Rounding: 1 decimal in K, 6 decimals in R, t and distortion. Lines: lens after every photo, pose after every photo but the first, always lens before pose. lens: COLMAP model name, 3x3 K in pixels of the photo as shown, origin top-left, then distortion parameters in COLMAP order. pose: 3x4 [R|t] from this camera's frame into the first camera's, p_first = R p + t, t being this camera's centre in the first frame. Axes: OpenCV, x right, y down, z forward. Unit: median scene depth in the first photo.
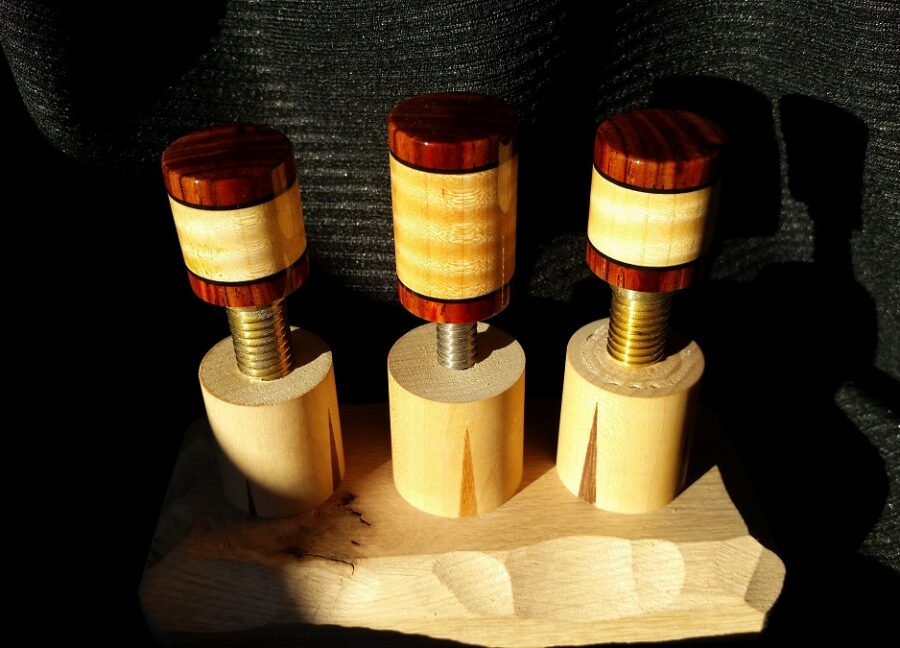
lens RADIAL K [[838.5, 0, 451.9], [0, 838.5, 338.4], [0, 0, 1]] dist [0.033492, 0.000000]
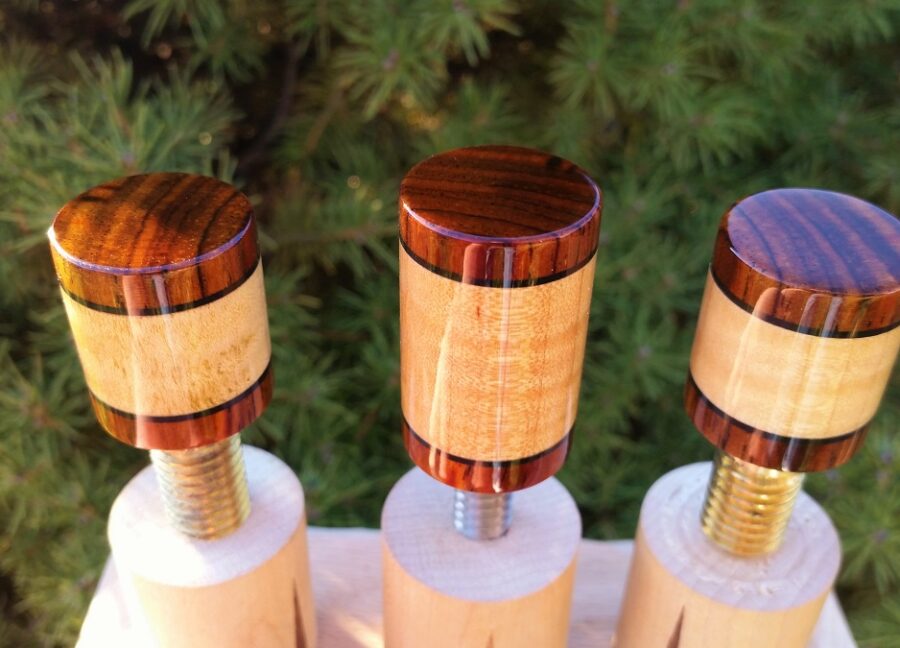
lens RADIAL K [[838.5, 0, 455.4], [0, 838.5, 311.9], [0, 0, 1]] dist [0.033492, 0.000000]
pose [[0.997422, 0.062753, -0.034803, -0.004035], [-0.065094, 0.995366, -0.070780, -0.099947], [0.030200, 0.072863, 0.996885, 0.289594]]
